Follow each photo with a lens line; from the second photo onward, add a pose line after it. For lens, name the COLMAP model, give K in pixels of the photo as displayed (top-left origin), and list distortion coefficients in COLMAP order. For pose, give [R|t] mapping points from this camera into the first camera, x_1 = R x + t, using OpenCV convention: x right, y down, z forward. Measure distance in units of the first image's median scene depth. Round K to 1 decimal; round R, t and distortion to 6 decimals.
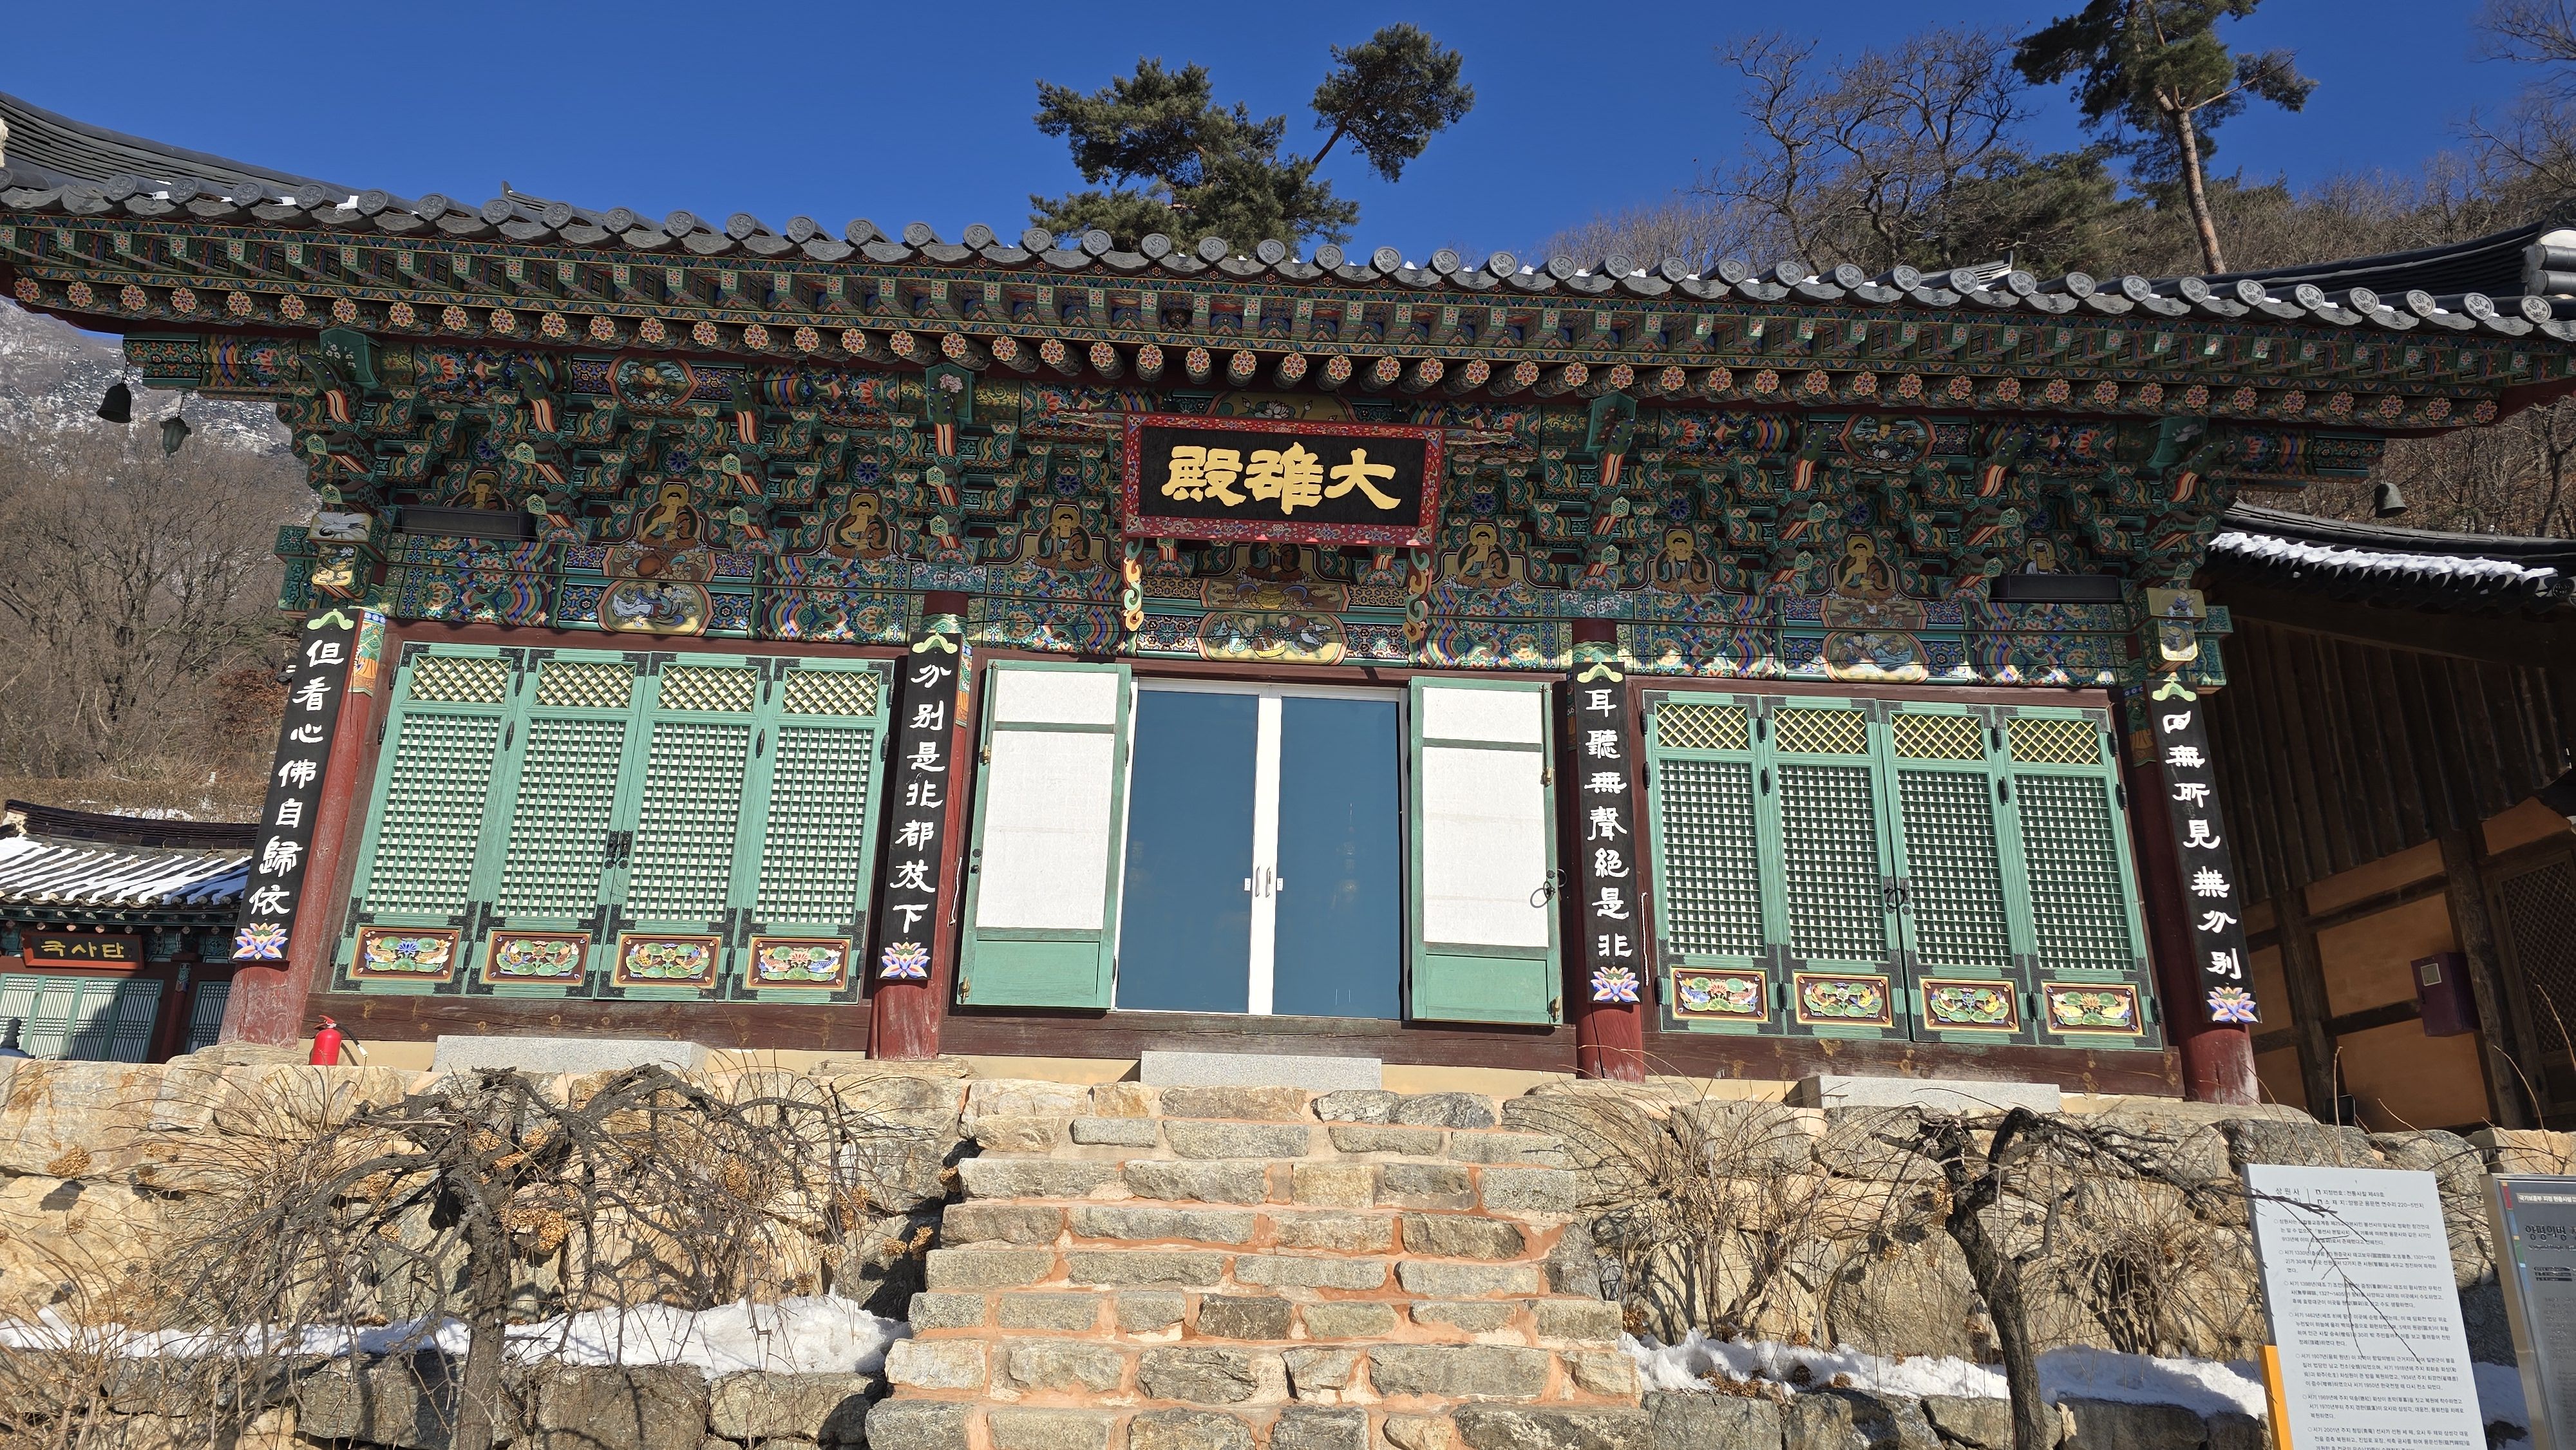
lens RADIAL K [[1591.8, 0, 1279.4], [0, 1591.8, 666.9], [0, 0, 1]] dist [0.126231, -0.137162]
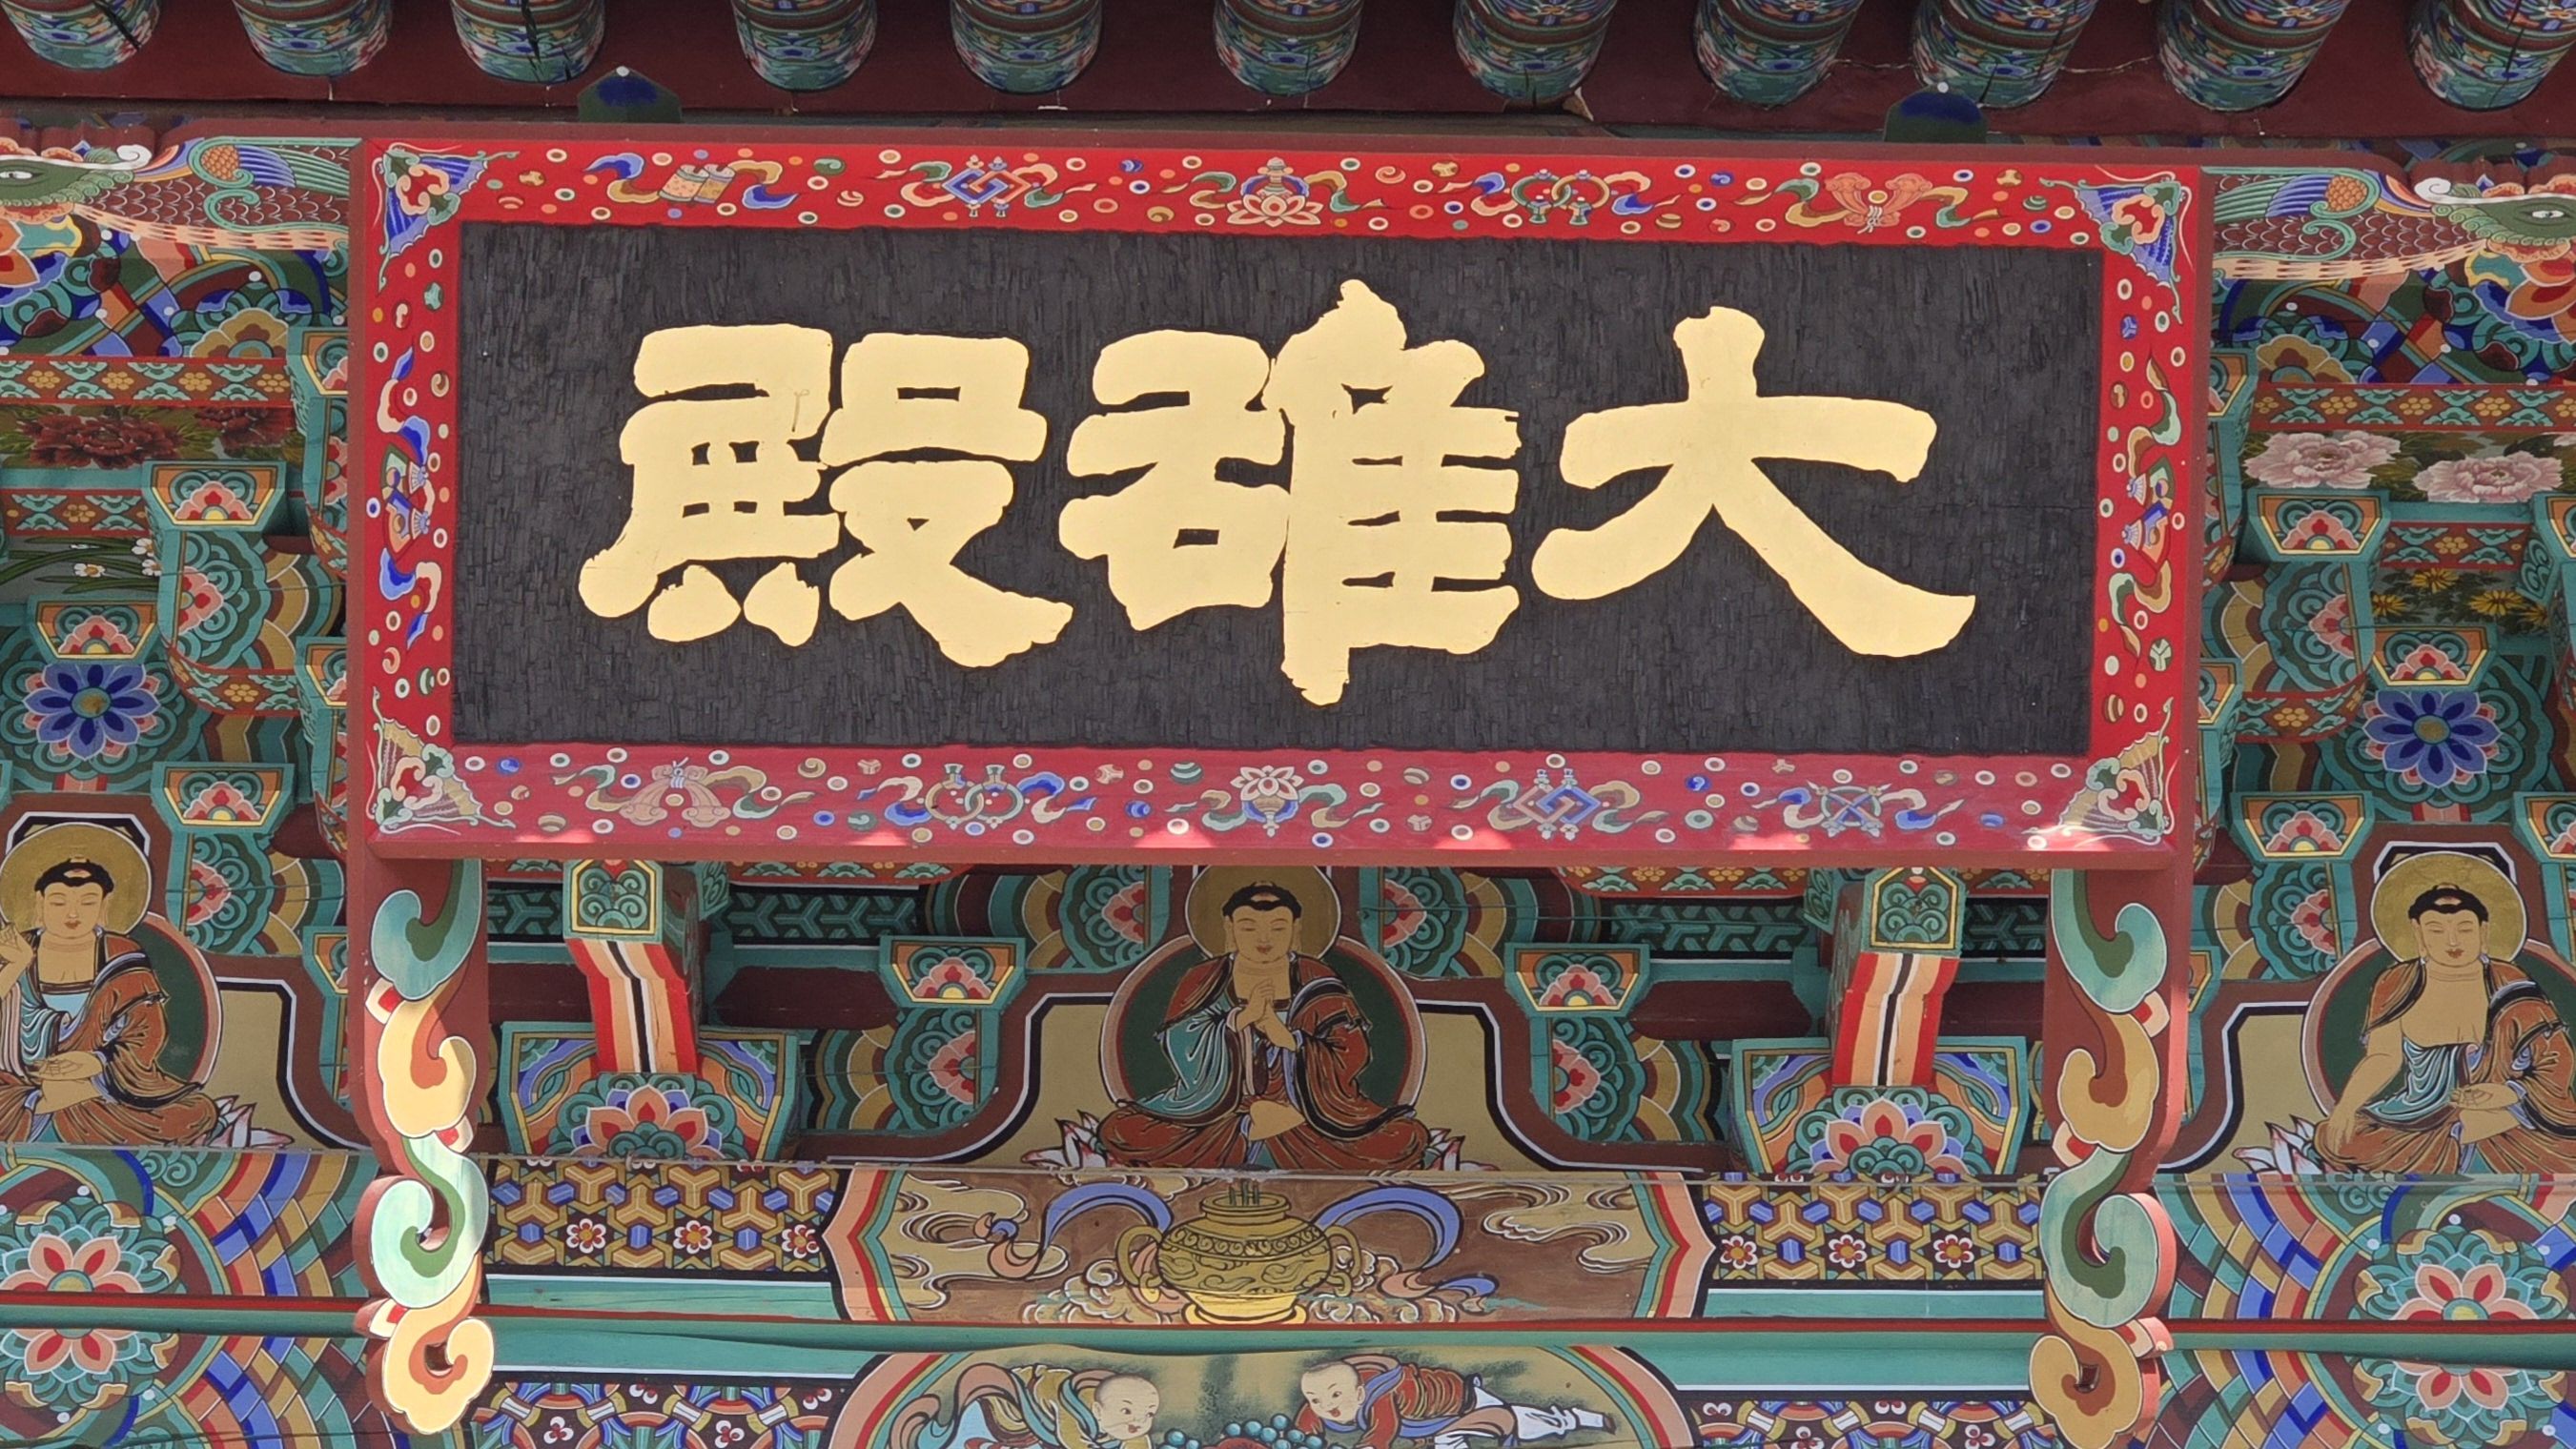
lens RADIAL K [[7110.0, 0, 1288.0], [0, 7110.0, 724.5], [0, 0, 1]] dist [-0.339035, 0.922478]
pose [[0.999271, -0.037627, -0.006398, 0.006397], [0.035021, 0.970578, -0.238225, 0.085970], [0.015173, 0.237828, 0.971189, 0.260860]]
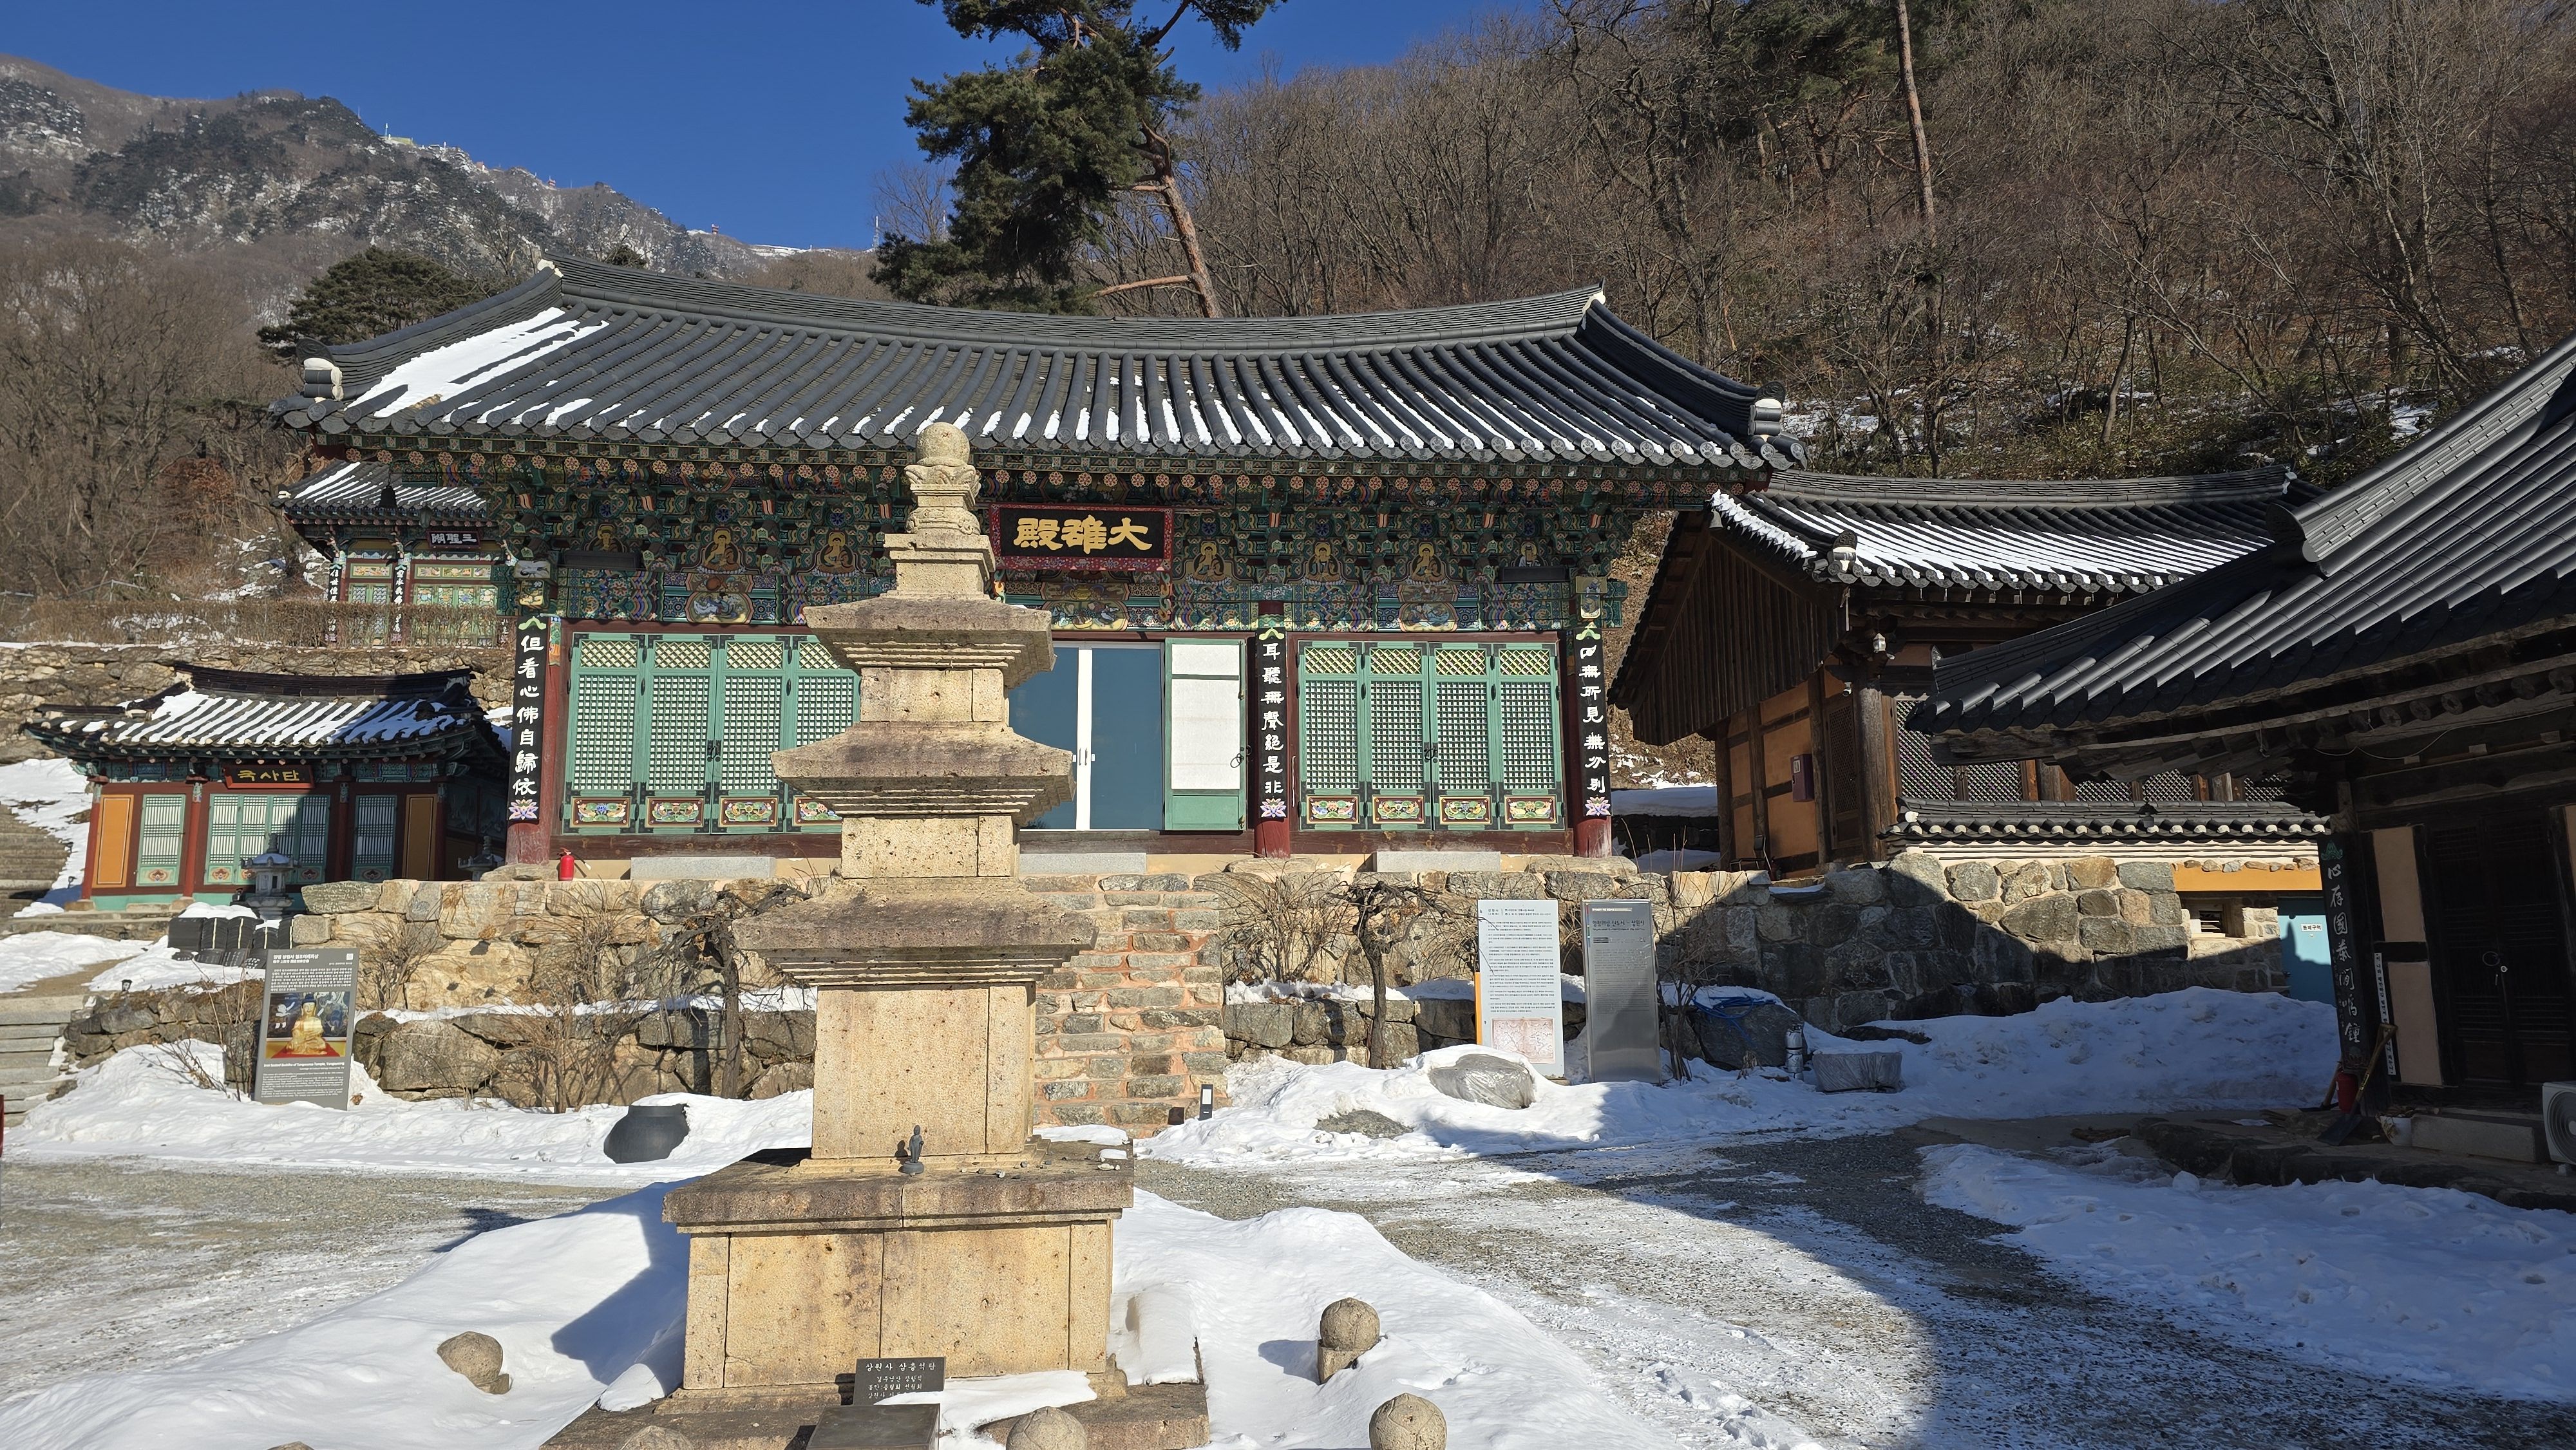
lens RADIAL K [[1591.8, 0, 1279.4], [0, 1591.8, 666.9], [0, 0, 1]] dist [0.126231, -0.137162]
pose [[0.998277, -0.025222, 0.052972, 0.118406], [0.015760, 0.984972, 0.171993, -0.268868], [-0.056514, -0.170862, 0.983673, -0.750548]]
